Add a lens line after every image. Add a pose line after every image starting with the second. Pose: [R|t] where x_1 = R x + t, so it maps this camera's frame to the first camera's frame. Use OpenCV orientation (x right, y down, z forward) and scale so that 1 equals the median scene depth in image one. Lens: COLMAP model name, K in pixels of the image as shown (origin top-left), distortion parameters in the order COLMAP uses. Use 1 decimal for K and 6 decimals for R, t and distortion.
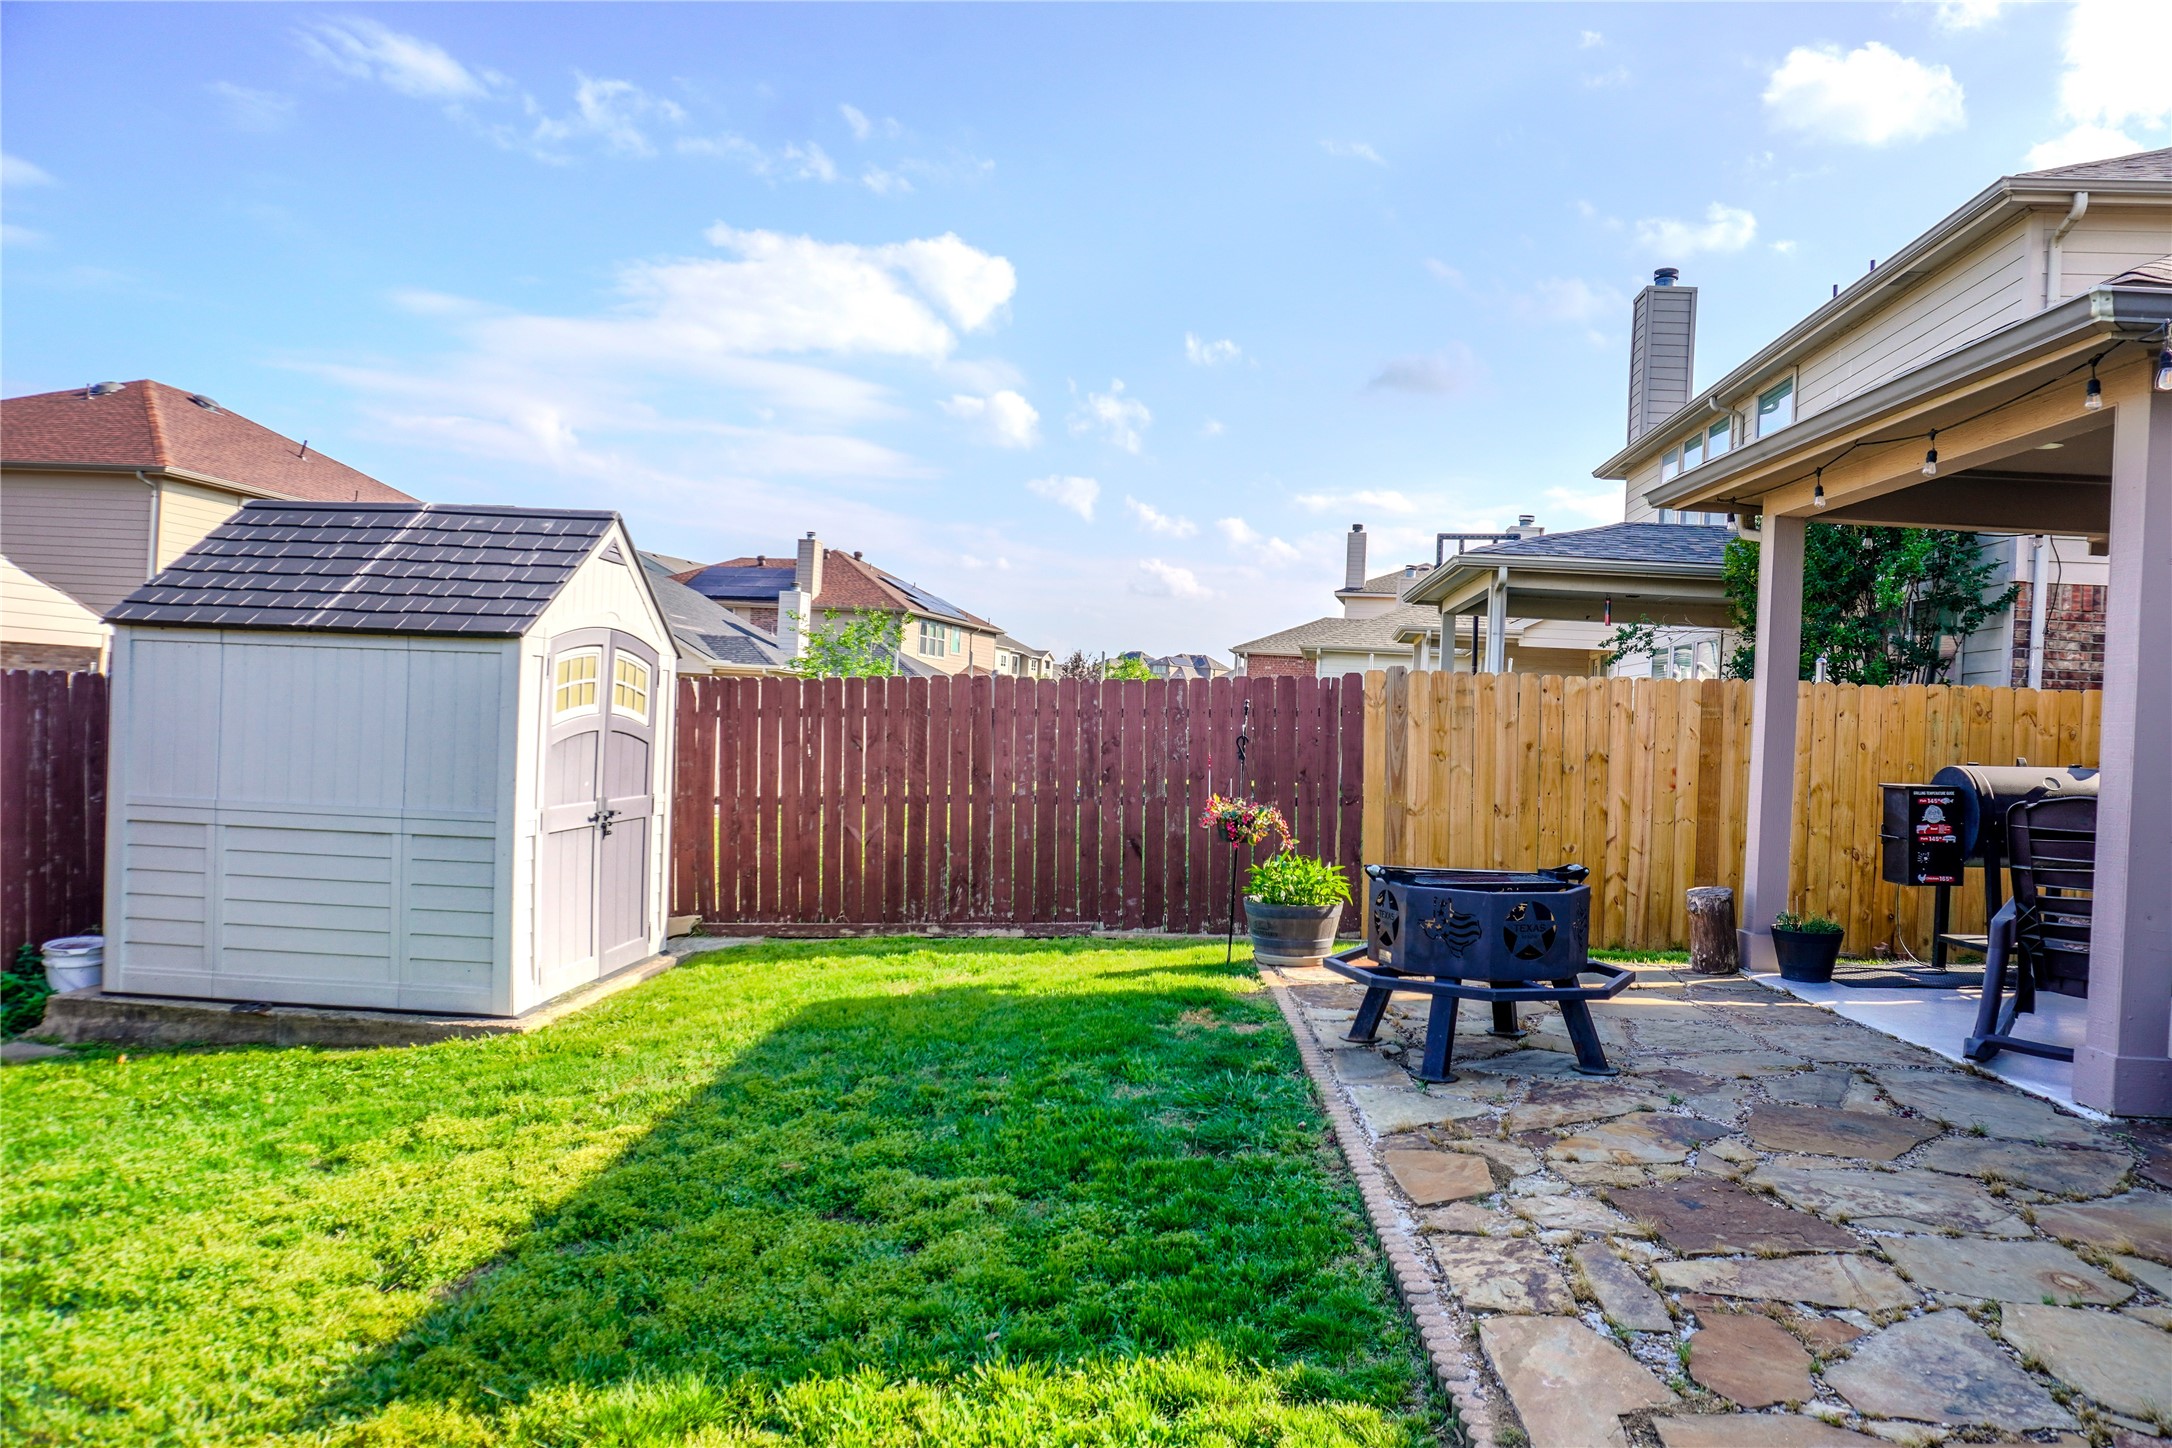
lens RADIAL K [[1446.5, 0, 1098.6], [0, 1446.5, 708.0], [0, 0, 1]] dist [-0.041144, 0.022001]
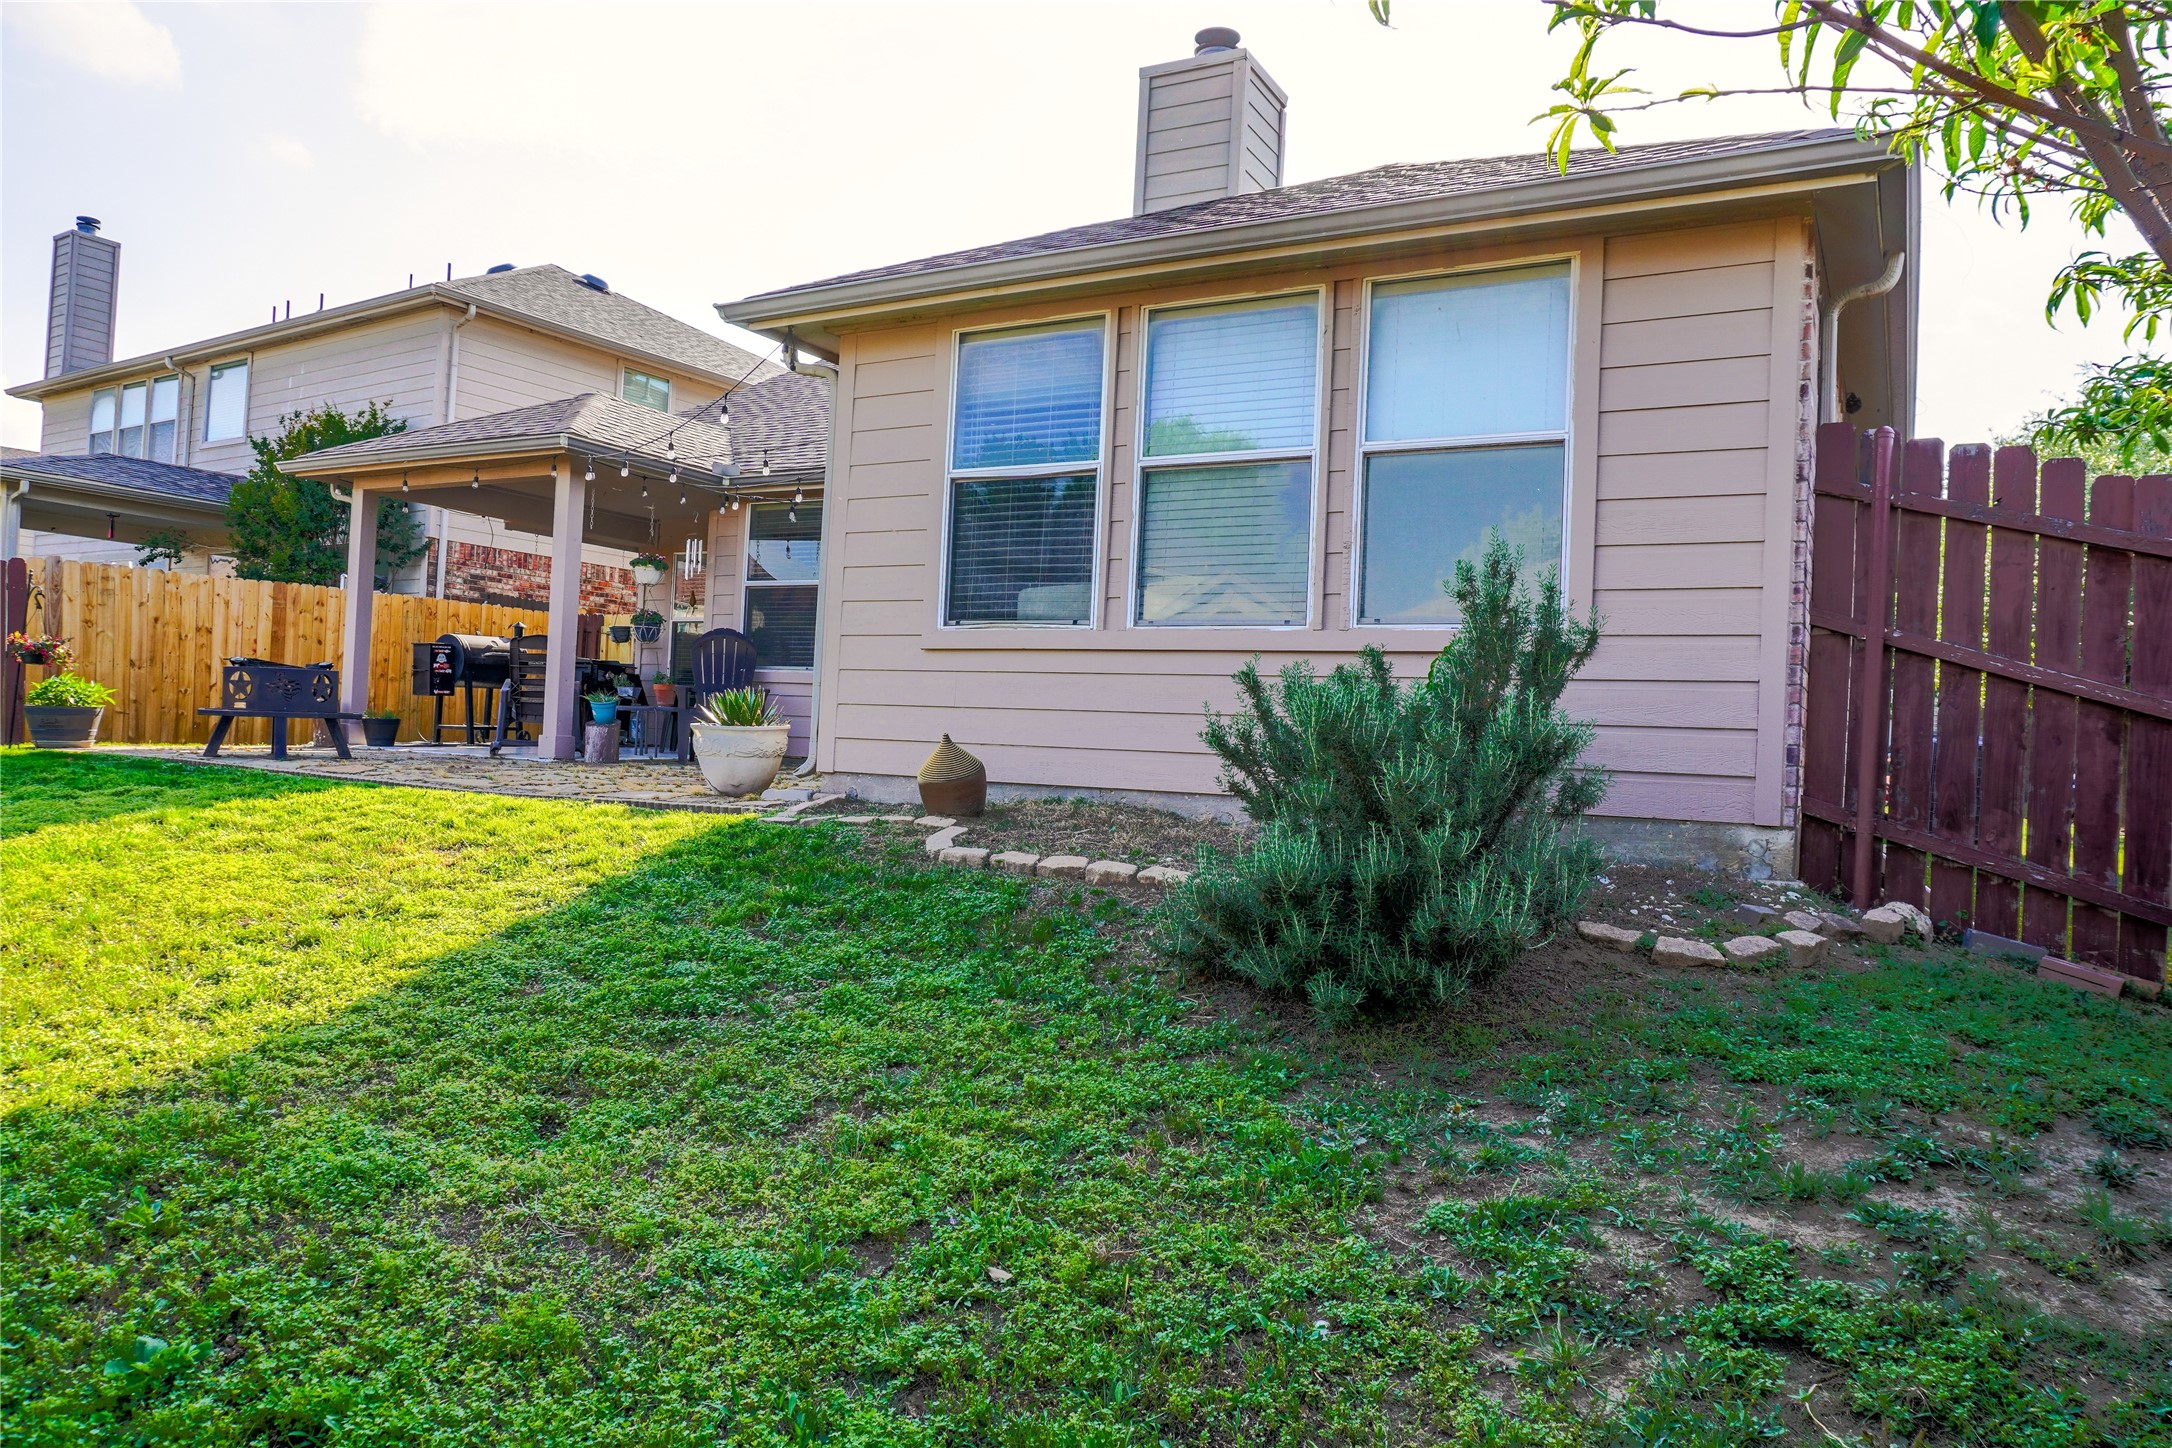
lens RADIAL K [[1446.5, 0, 1079.0], [0, 1446.5, 738.8], [0, 0, 1]] dist [-0.041144, 0.022001]
pose [[0.467263, -0.020123, 0.883889, -0.537055], [-0.034774, 0.998549, 0.041117, 0.054777], [-0.883434, -0.049948, 0.465886, -0.489836]]
